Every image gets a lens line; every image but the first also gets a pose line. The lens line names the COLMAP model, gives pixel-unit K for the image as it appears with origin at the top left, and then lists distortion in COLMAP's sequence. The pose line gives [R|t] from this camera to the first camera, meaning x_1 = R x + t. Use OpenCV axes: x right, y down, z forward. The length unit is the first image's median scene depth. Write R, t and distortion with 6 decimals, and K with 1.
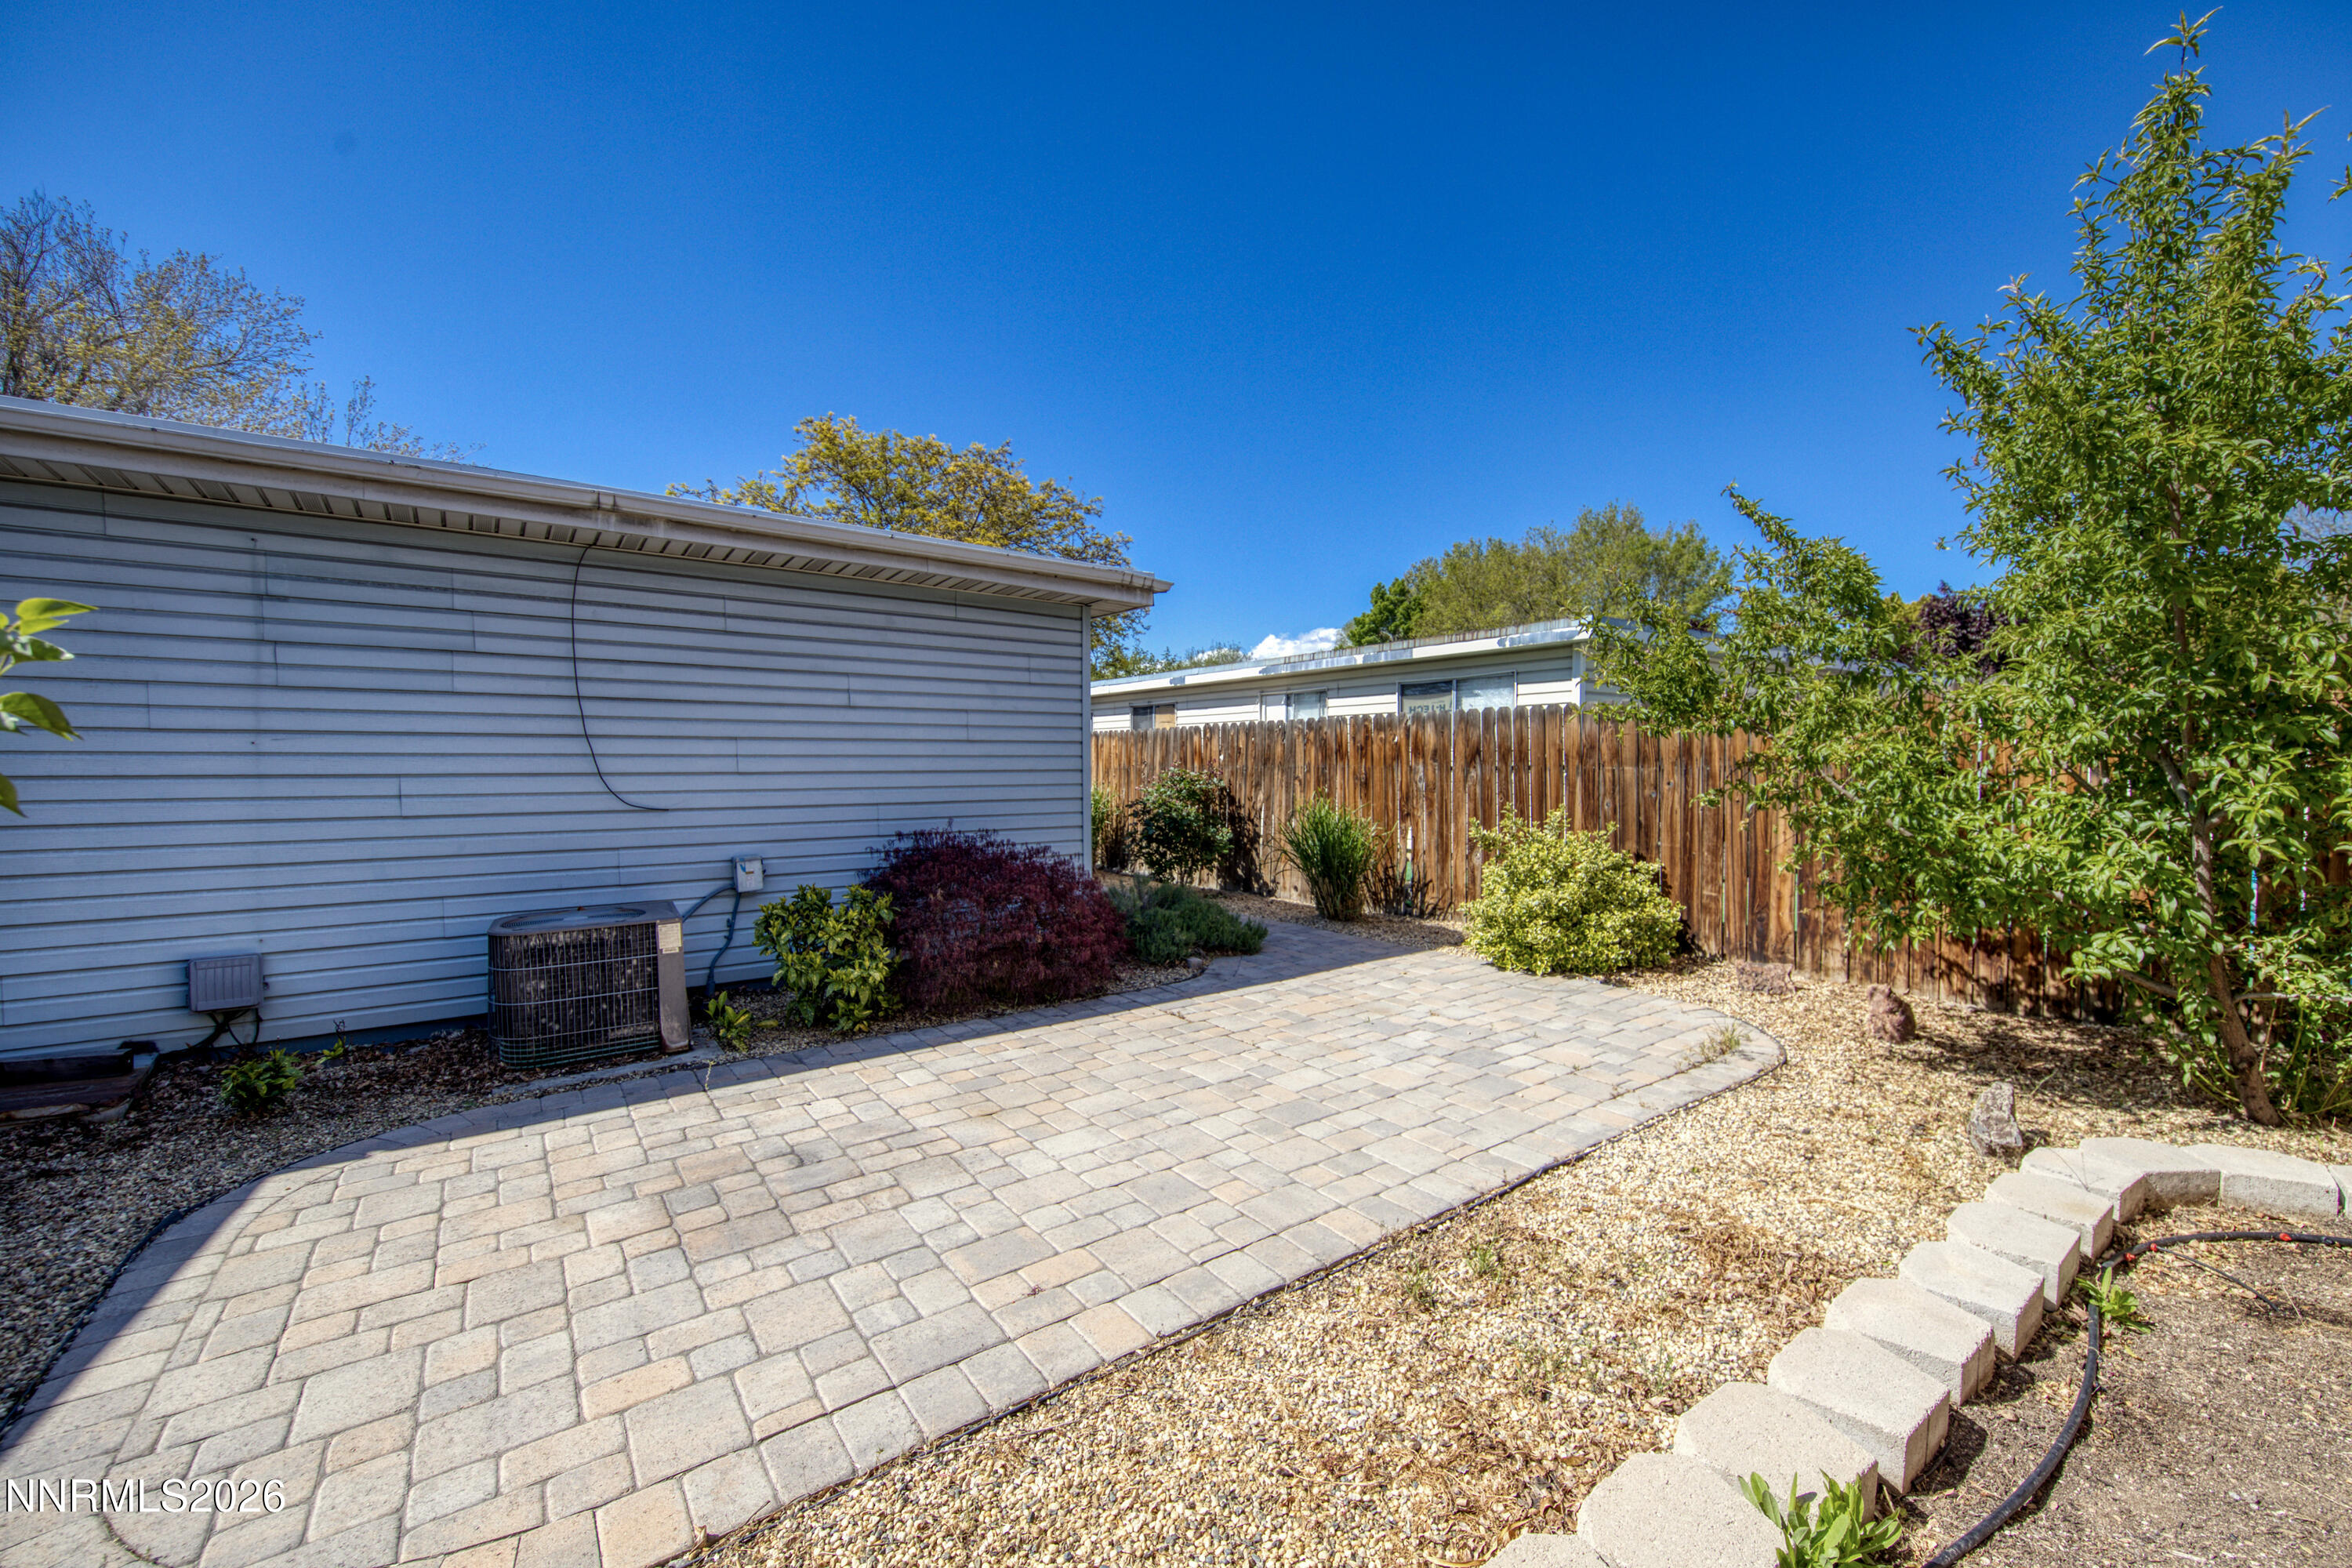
lens RADIAL K [[936.6, 0, 1189.5], [0, 936.6, 787.6], [0, 0, 1]] dist [0.000739, -0.000148]
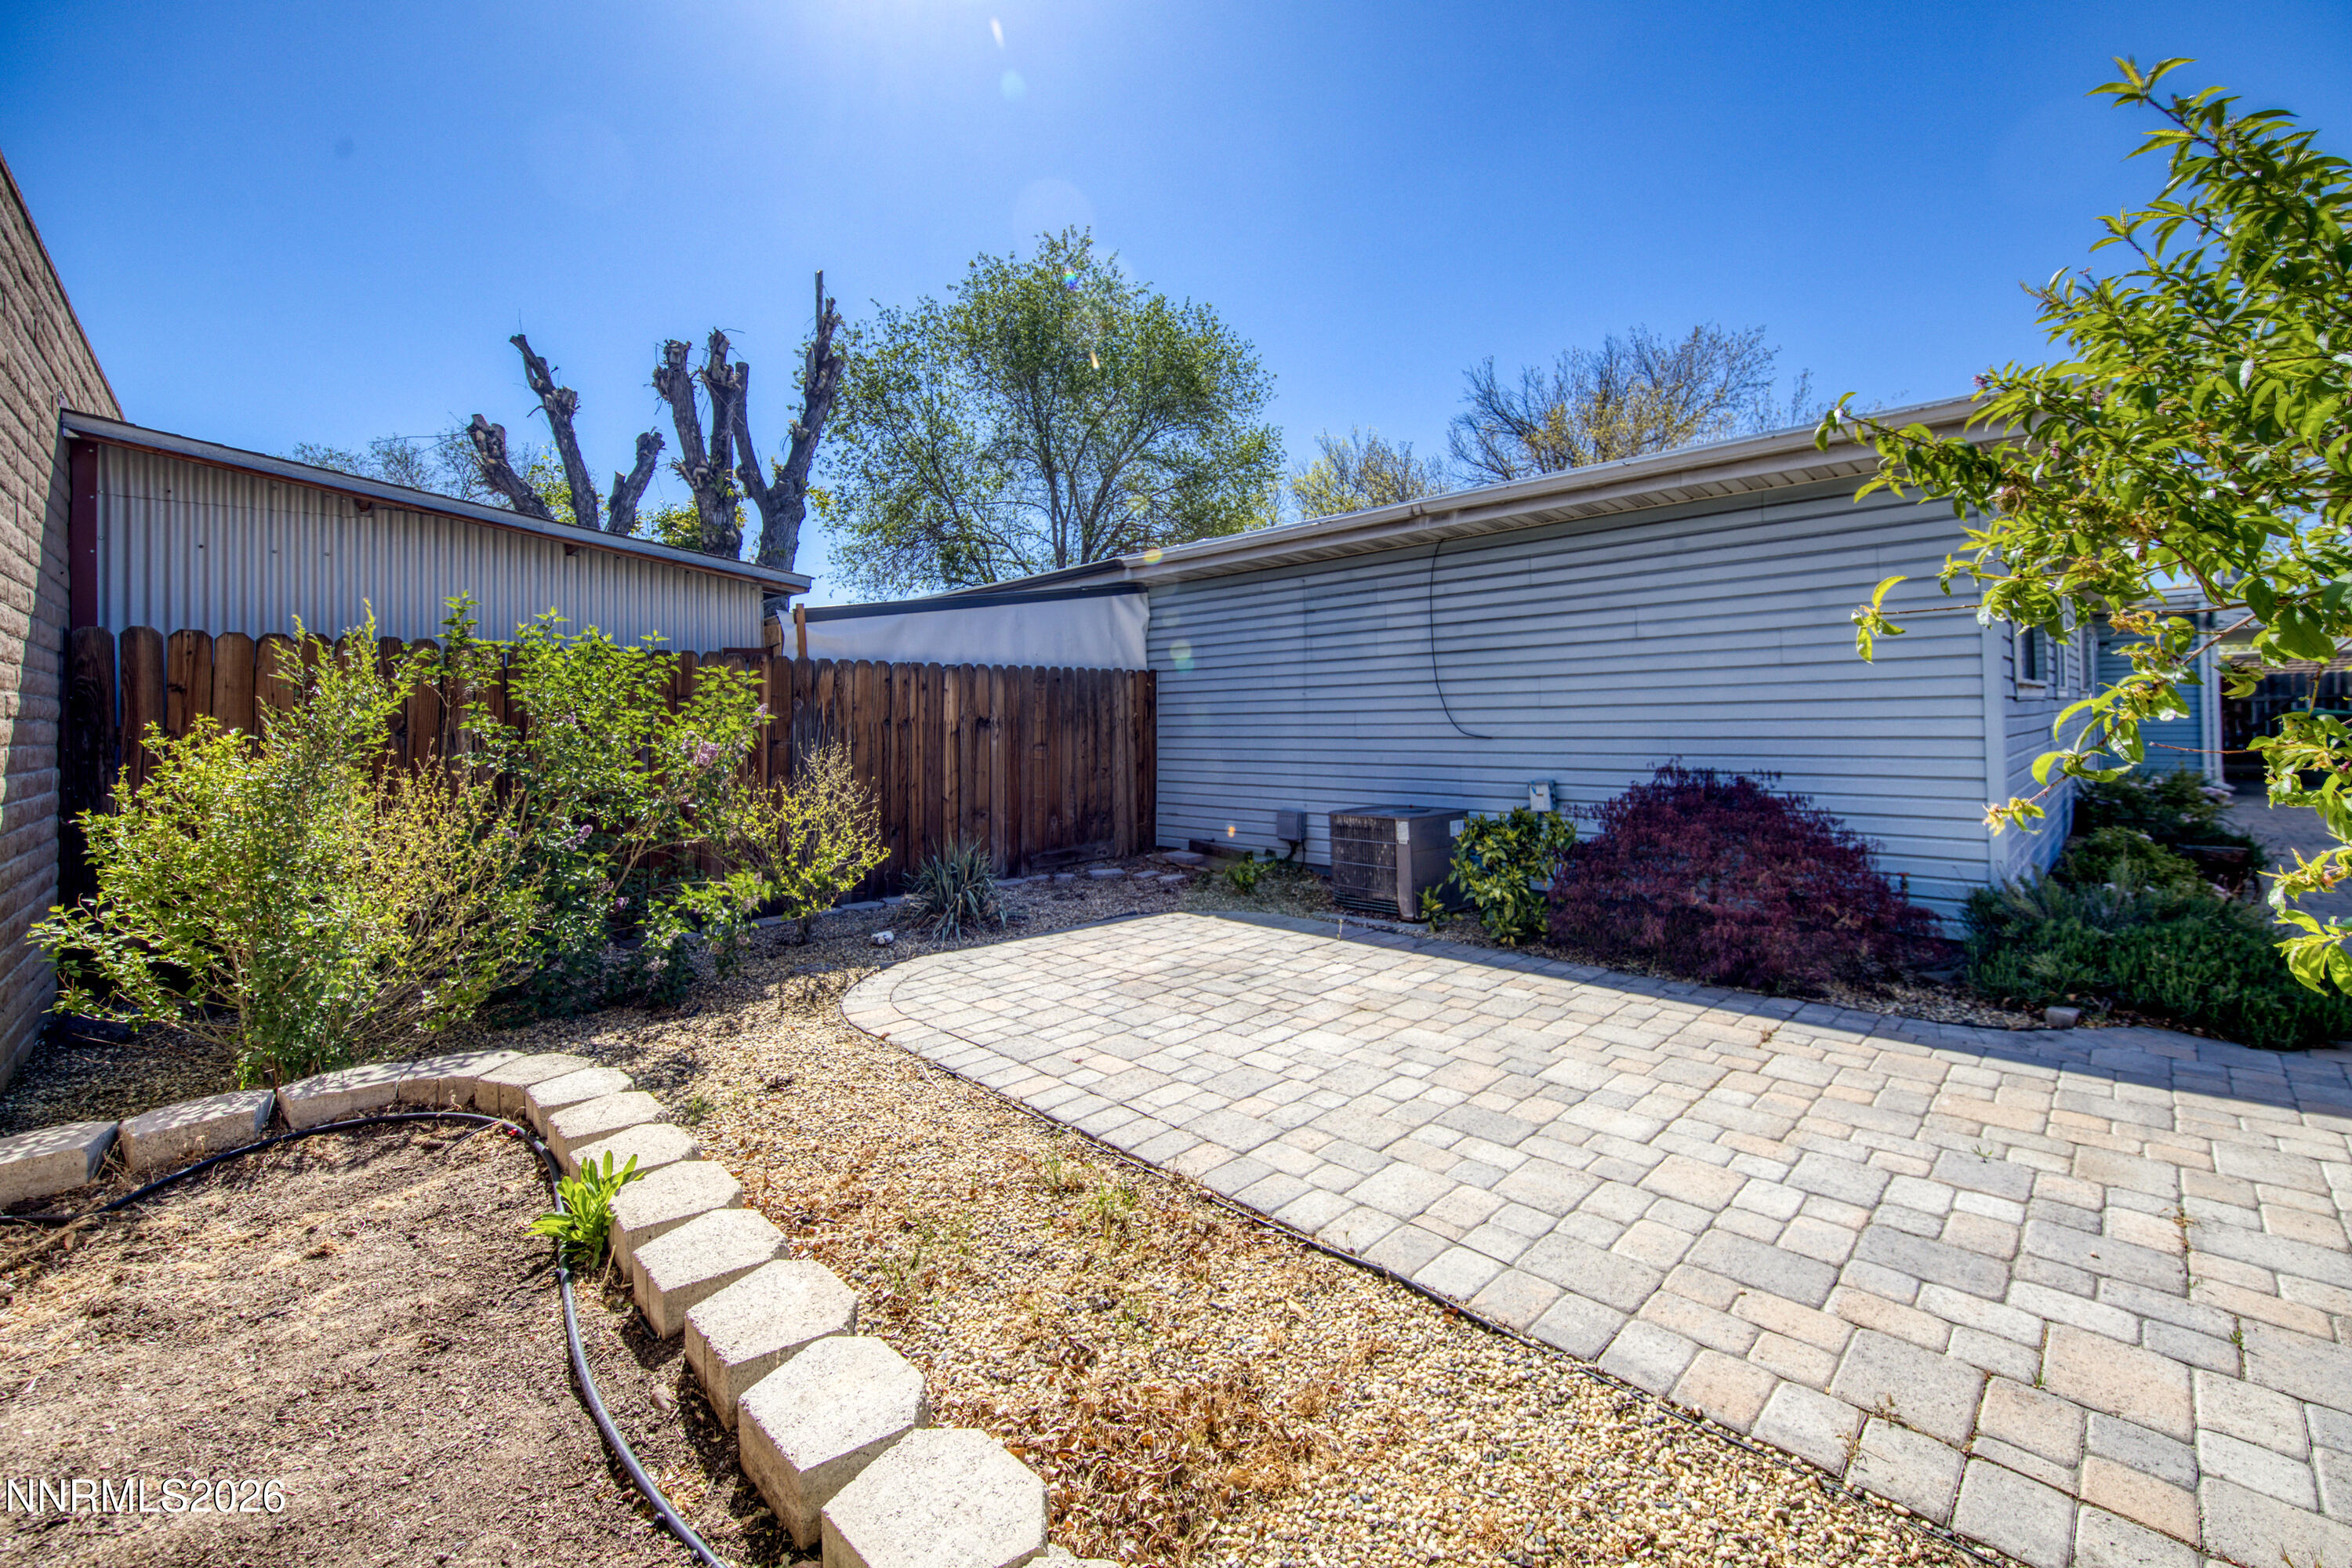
lens RADIAL K [[936.6, 0, 1226.5], [0, 936.6, 700.0], [0, 0, 1]] dist [0.000739, -0.000148]
pose [[0.176009, -0.020334, -0.984179, 0.630135], [-0.005231, 0.999753, -0.021591, 0.002808], [0.984375, 0.008948, 0.175859, 0.461418]]
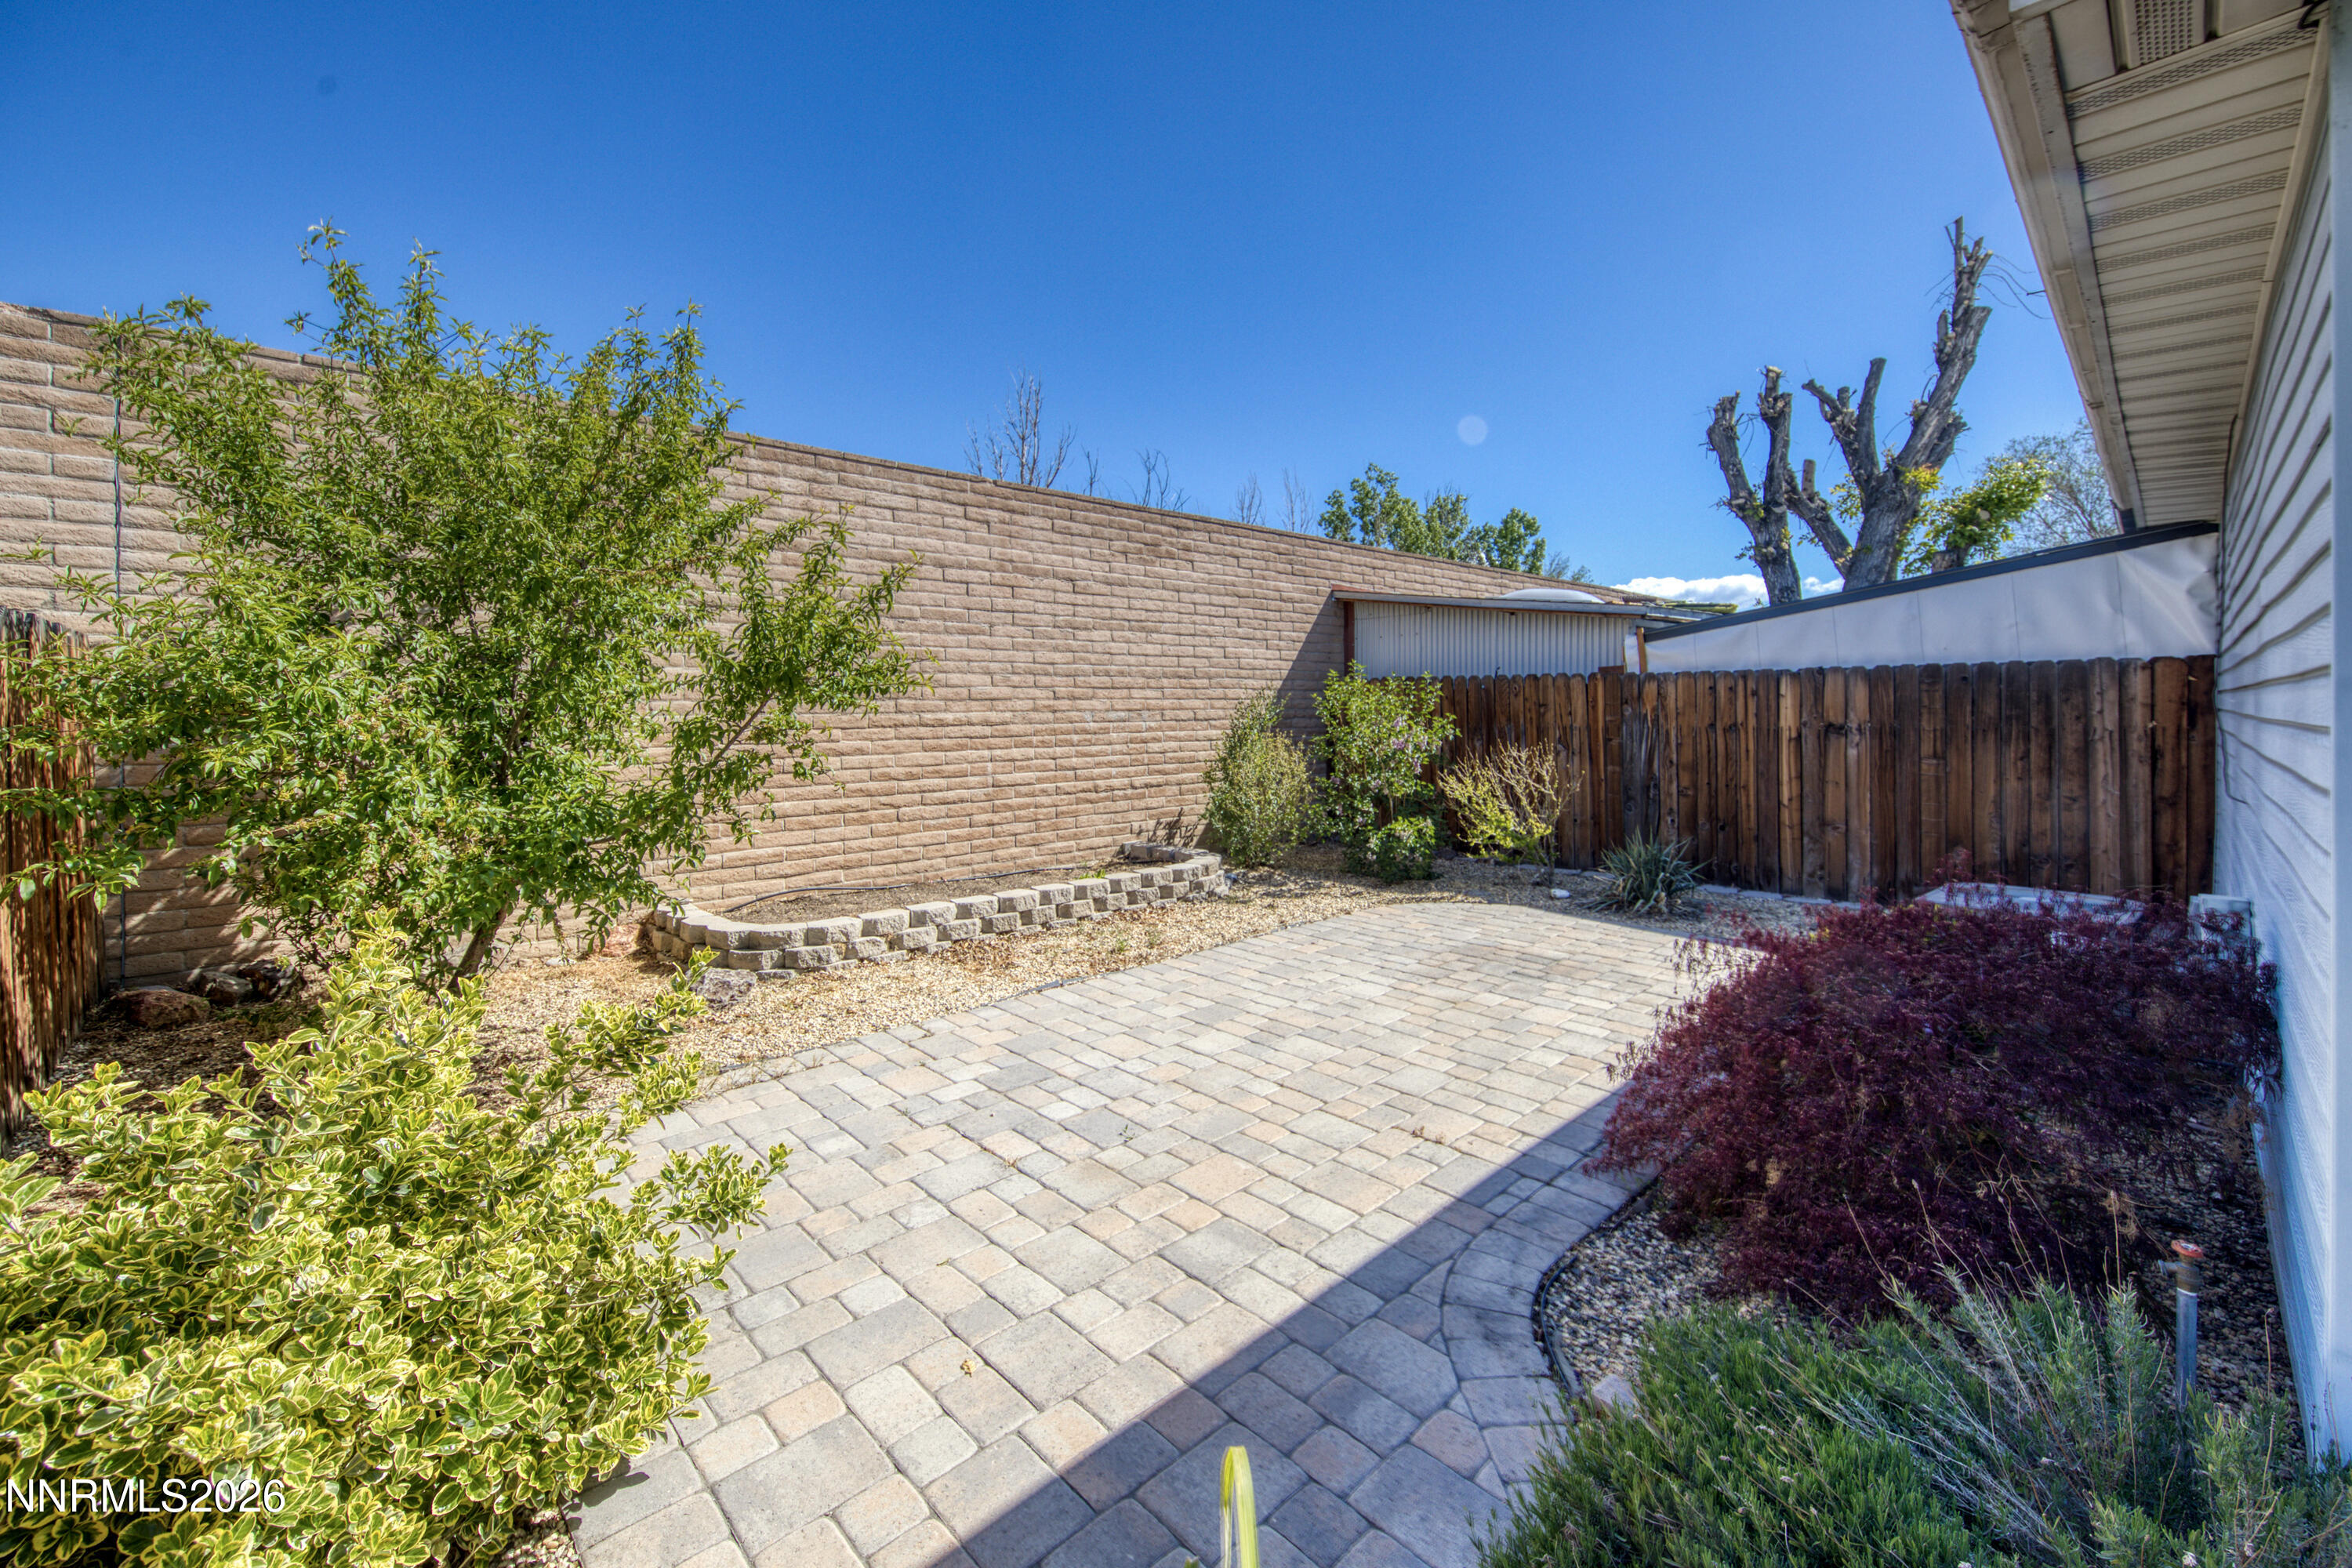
lens RADIAL K [[941.5, 0, 1209.8], [0, 941.5, 709.6], [0, 0, 1]] dist [-0.003259, -0.000238]
pose [[-0.986968, 0.007874, -0.160721, 0.229170], [0.003811, 0.999666, 0.025571, -0.061703], [0.160869, 0.024626, -0.986668, 1.602800]]
